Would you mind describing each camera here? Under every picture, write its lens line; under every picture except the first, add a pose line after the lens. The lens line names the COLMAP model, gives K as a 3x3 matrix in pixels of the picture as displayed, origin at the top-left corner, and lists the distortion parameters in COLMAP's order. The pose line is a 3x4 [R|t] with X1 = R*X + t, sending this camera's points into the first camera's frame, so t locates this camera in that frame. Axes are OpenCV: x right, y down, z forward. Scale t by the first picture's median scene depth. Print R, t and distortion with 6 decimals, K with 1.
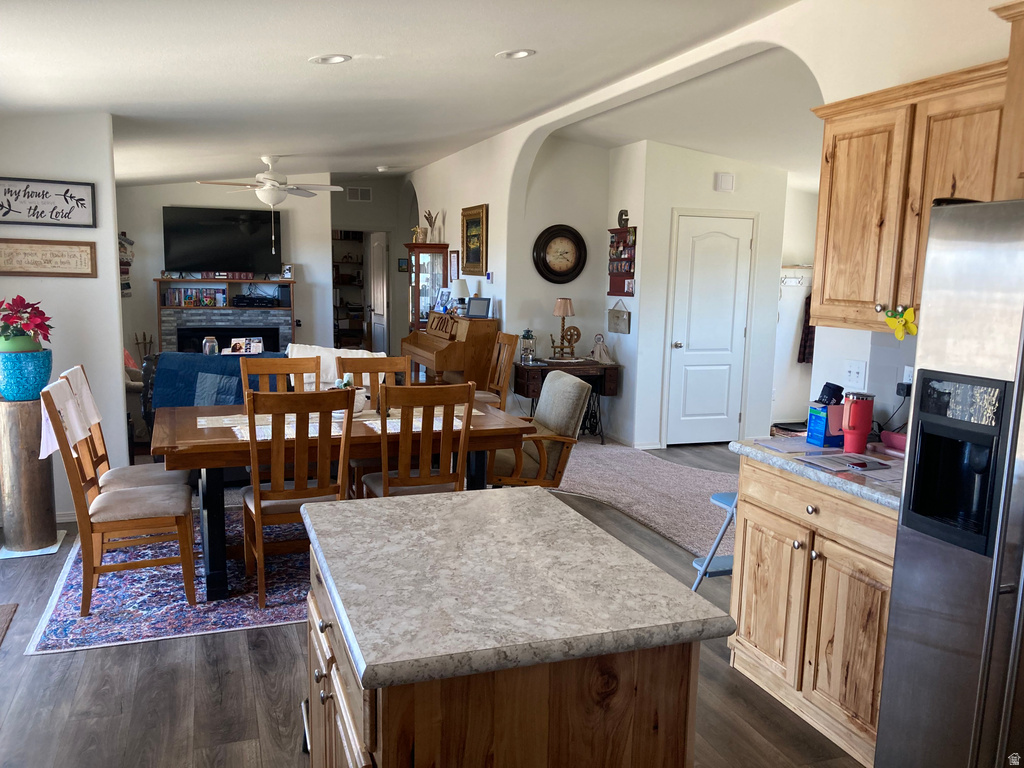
lens RADIAL K [[834.0, 0, 511.5], [0, 834.0, 393.0], [0, 0, 1]] dist [0.035745, -0.038969]
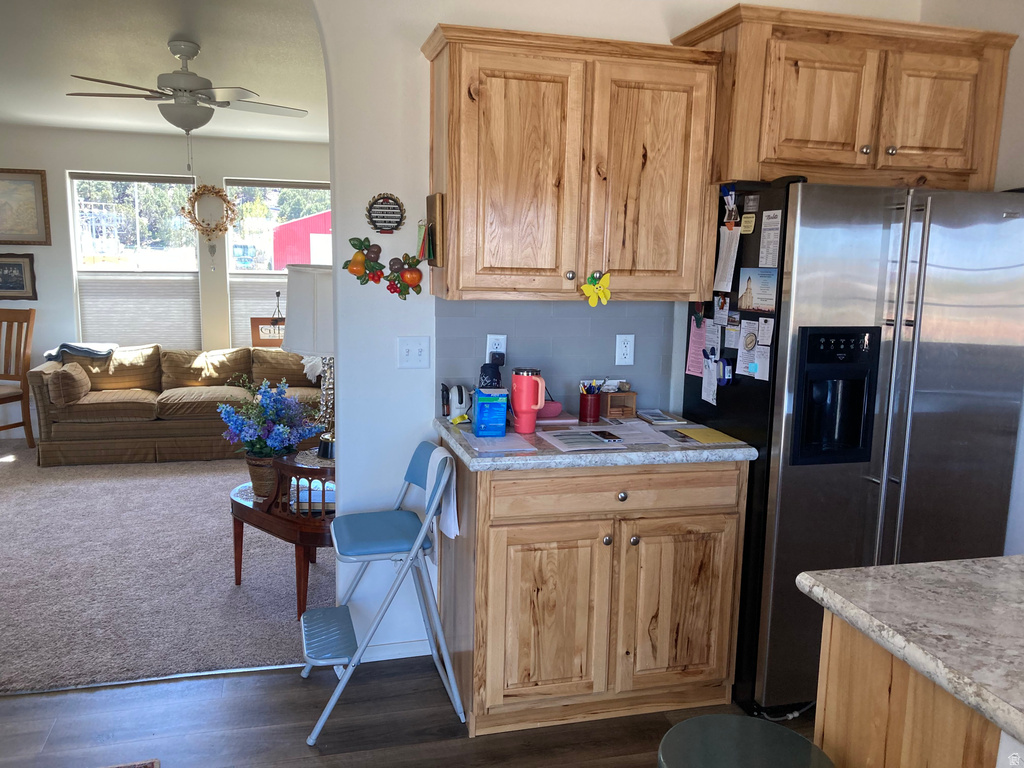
lens RADIAL K [[834.0, 0, 505.5], [0, 834.0, 385.8], [0, 0, 1]] dist [0.035745, -0.038969]
pose [[0.092337, -0.177363, 0.979804, -0.497044], [0.121541, 0.978658, 0.165701, -0.137814], [-0.988282, 0.103786, 0.111923, 0.941615]]
